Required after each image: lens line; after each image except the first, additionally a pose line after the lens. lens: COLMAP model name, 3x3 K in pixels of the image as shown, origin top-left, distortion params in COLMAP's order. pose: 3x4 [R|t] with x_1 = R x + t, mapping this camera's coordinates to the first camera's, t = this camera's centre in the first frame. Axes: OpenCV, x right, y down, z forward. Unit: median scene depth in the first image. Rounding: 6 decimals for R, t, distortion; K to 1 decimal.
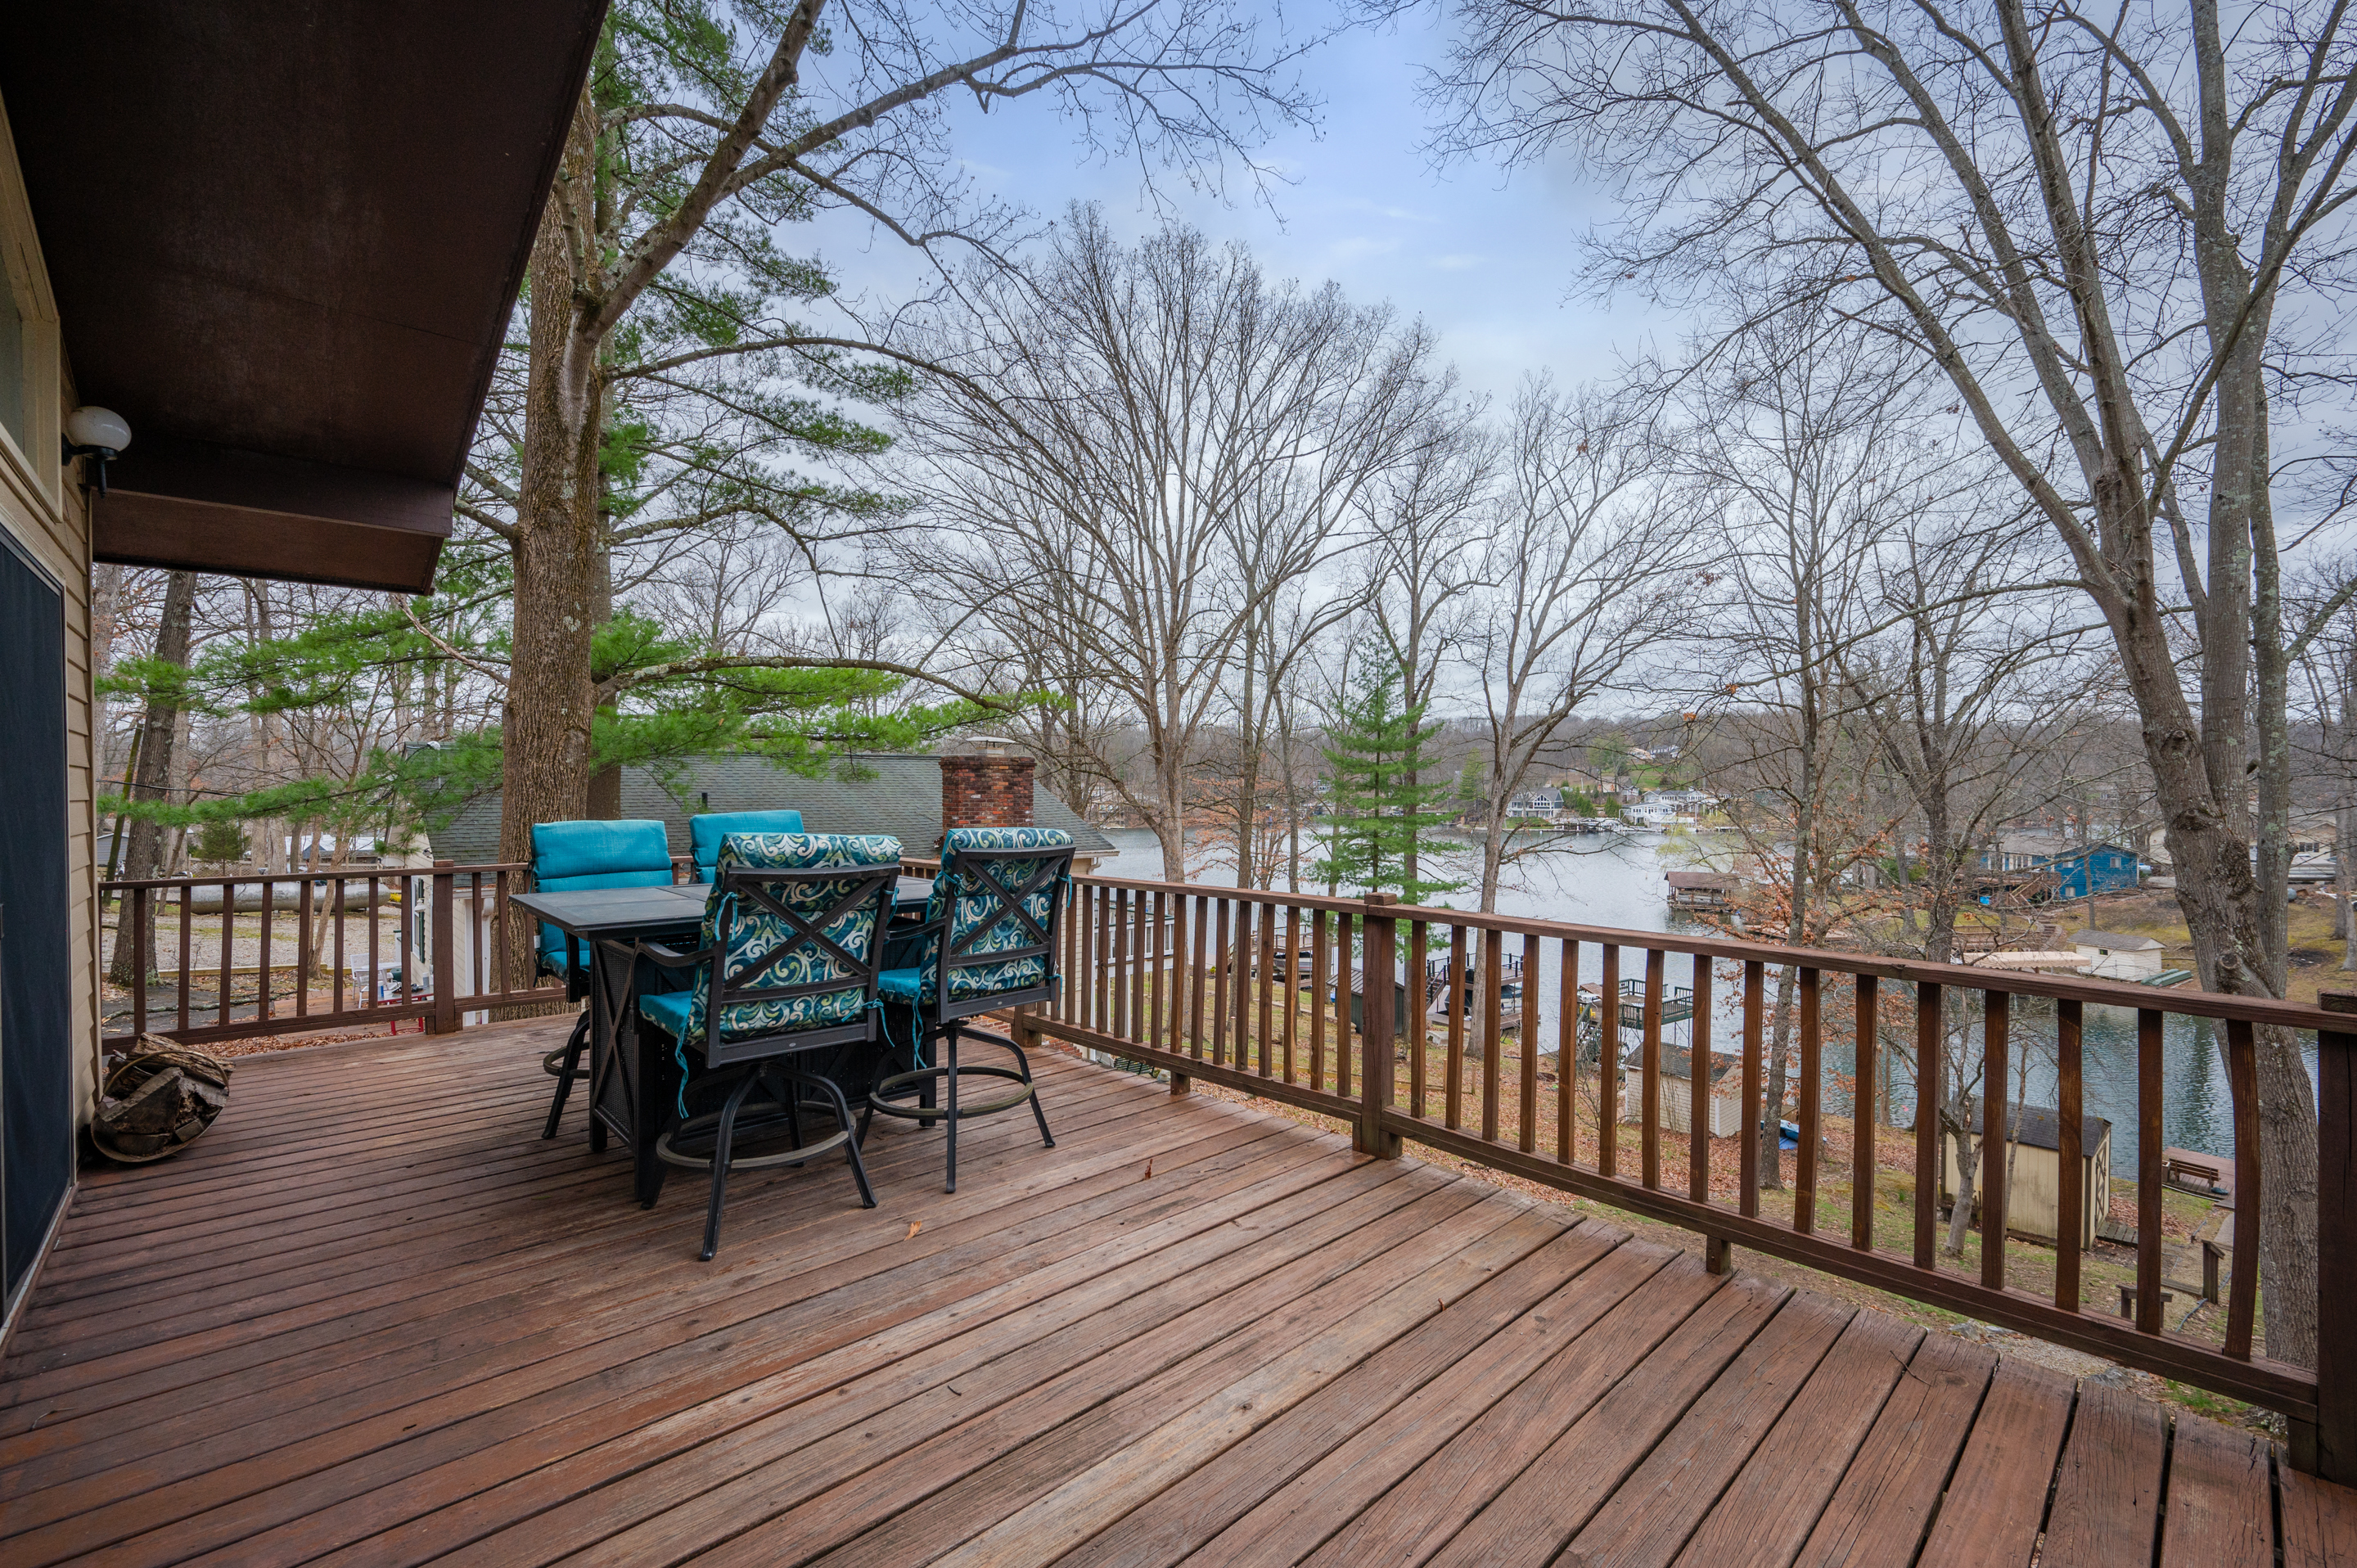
lens RADIAL K [[1004.9, 0, 1178.4], [0, 1004.9, 799.5], [0, 0, 1]] dist [-0.009323, -0.000271]
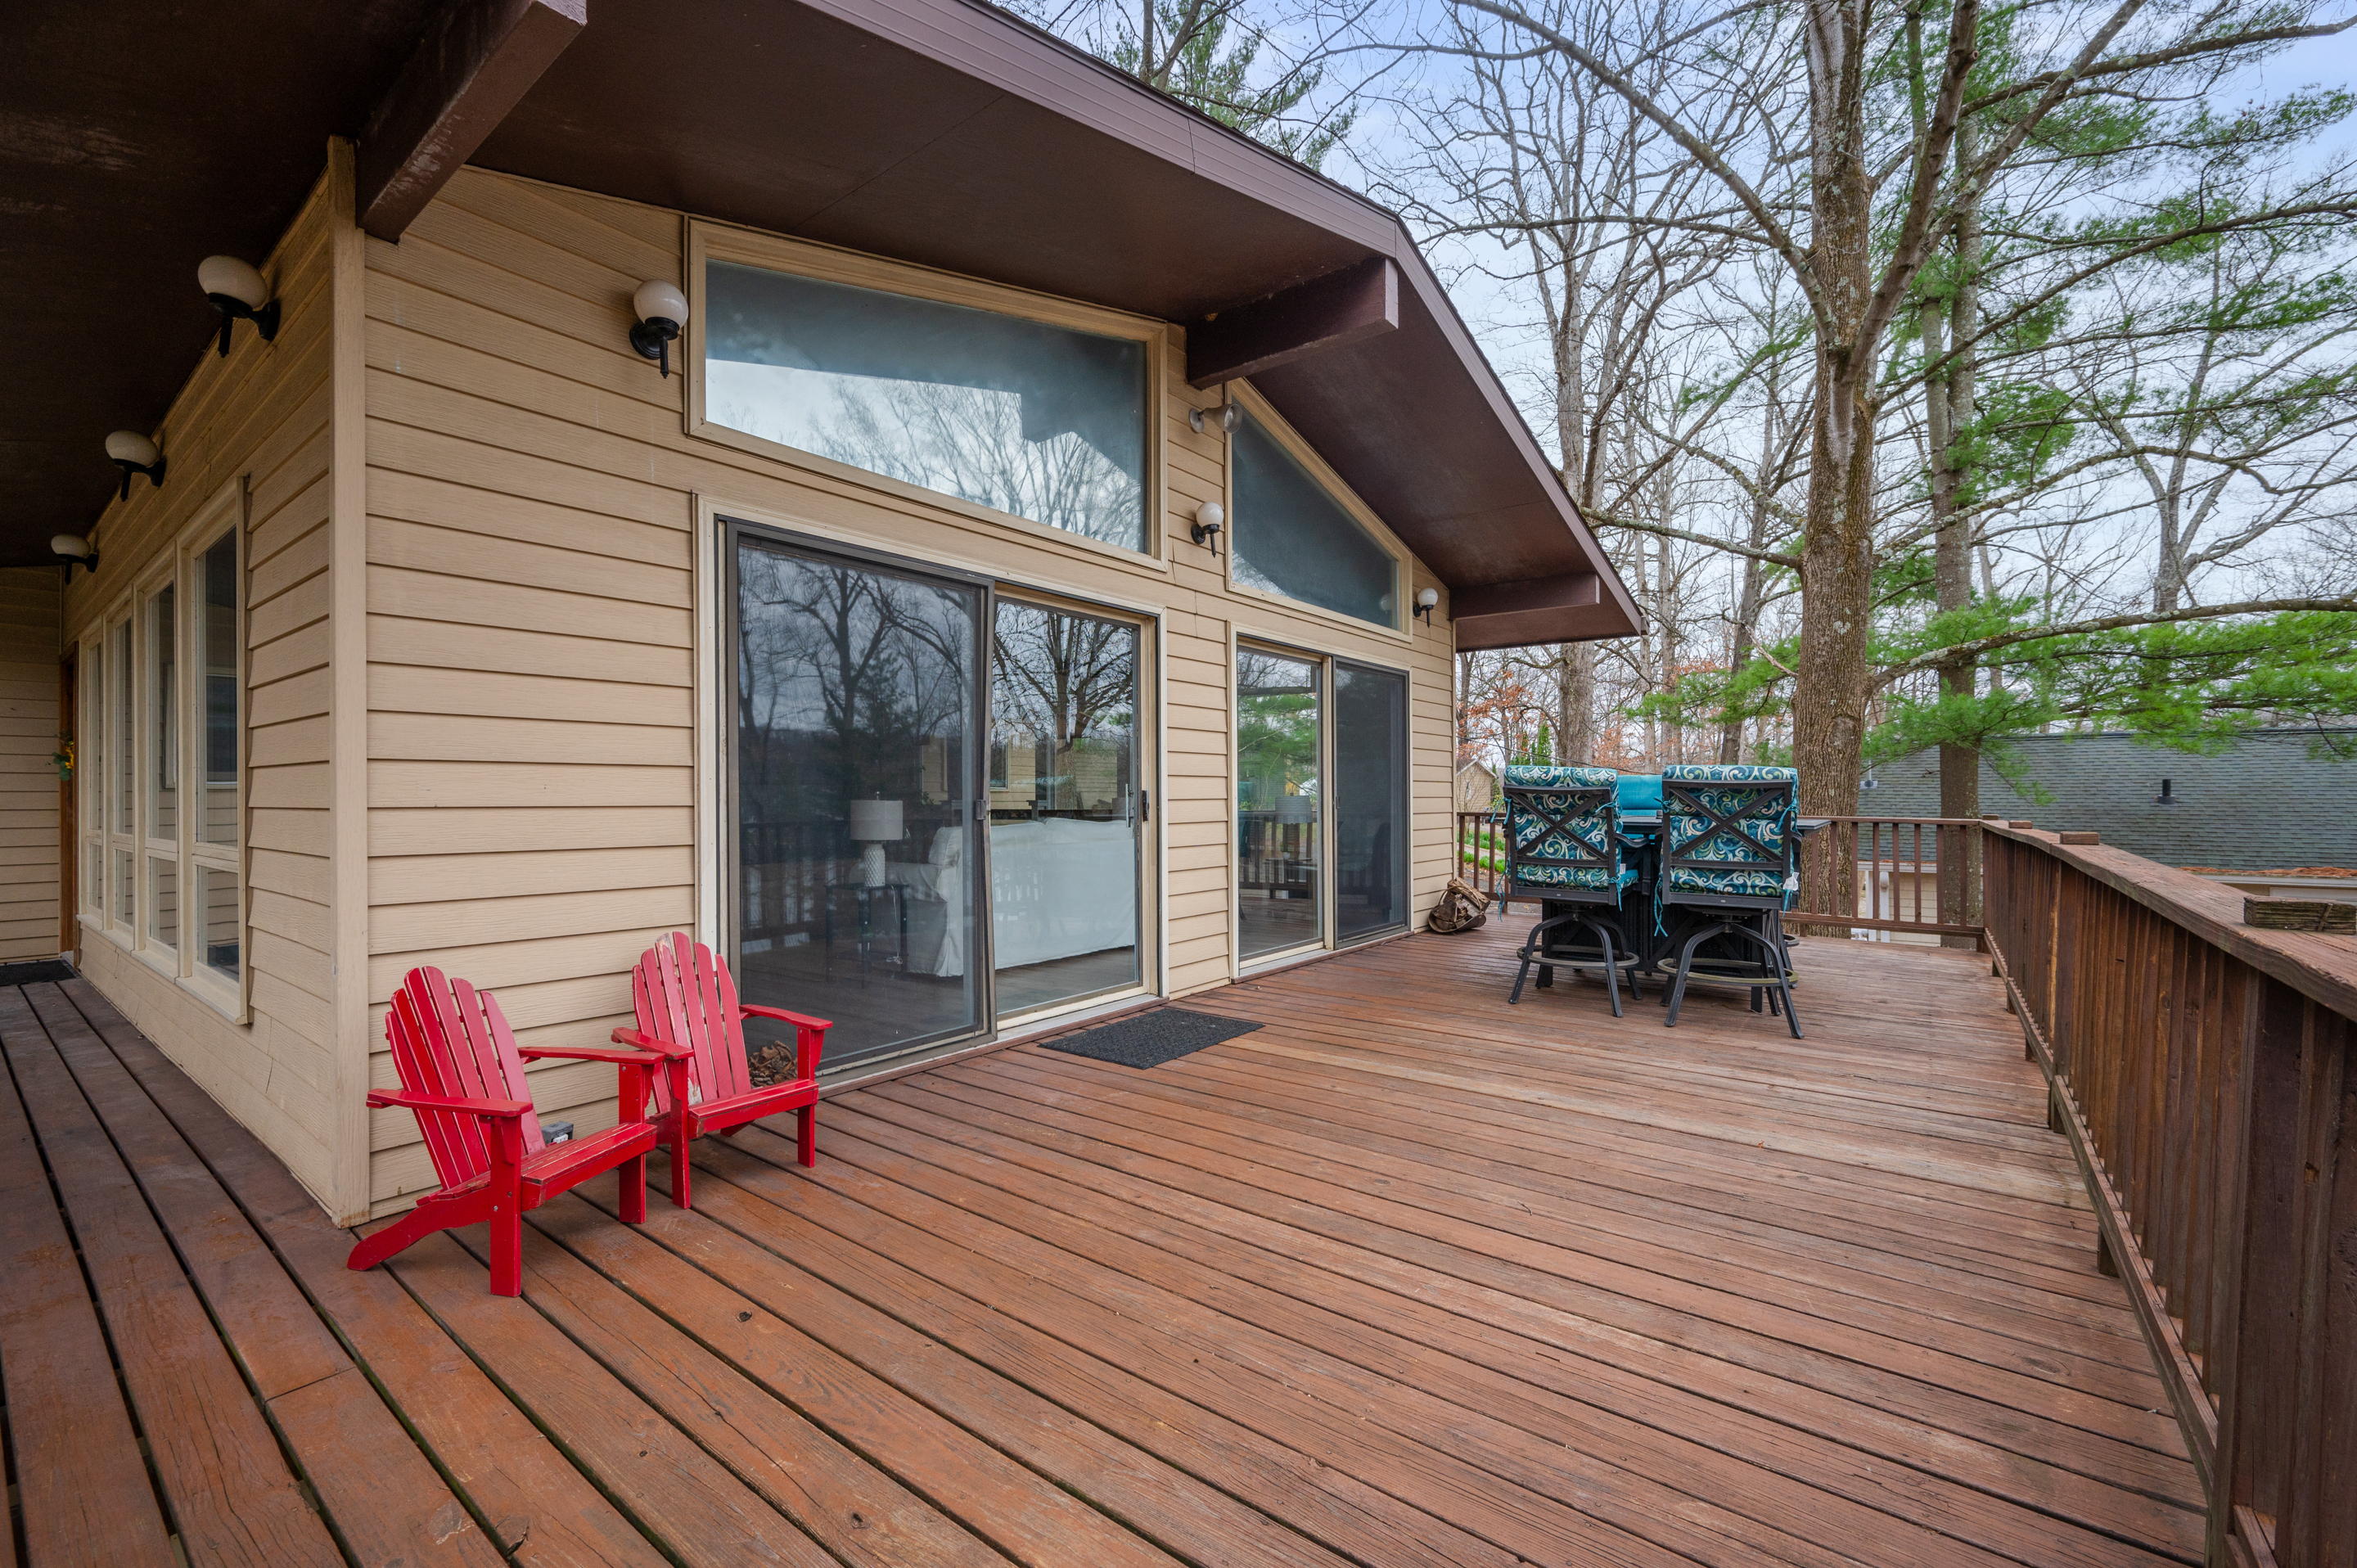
lens RADIAL K [[1004.9, 0, 1171.6], [0, 1004.9, 797.8], [0, 0, 1]] dist [-0.009323, -0.000271]
pose [[0.152888, 0.003209, -0.988238, 1.153475], [-0.012490, 0.999921, 0.001315, 0.089243], [0.988165, 0.012142, 0.152916, 0.111082]]
